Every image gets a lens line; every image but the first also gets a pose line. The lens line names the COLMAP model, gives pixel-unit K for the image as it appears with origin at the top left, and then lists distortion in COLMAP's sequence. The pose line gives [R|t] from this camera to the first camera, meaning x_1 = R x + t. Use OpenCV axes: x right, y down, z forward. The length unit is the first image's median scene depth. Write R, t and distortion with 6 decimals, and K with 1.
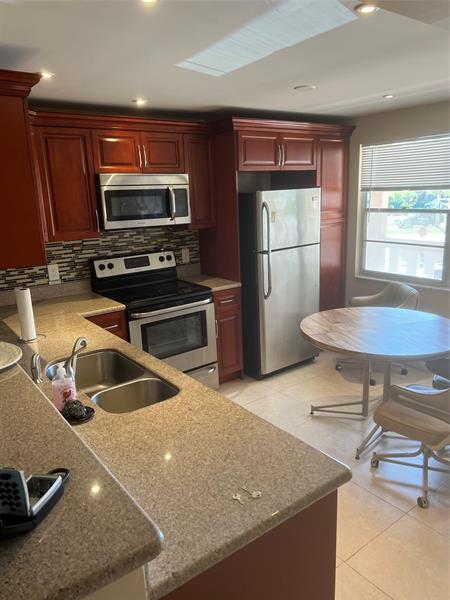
lens RADIAL K [[452.4, 0, 227.7], [0, 452.4, 301.7], [0, 0, 1]] dist [0.080046, -0.103074]
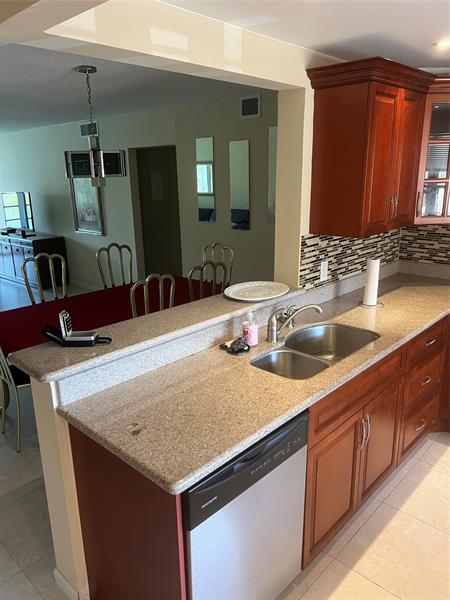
lens RADIAL K [[452.4, 0, 227.7], [0, 452.4, 301.7], [0, 0, 1]] dist [0.080046, -0.103074]
pose [[0.174242, 0.302620, -0.937049, 0.374332], [-0.229226, 0.937928, 0.260280, -0.092476], [0.957651, 0.169444, 0.232795, 0.291316]]
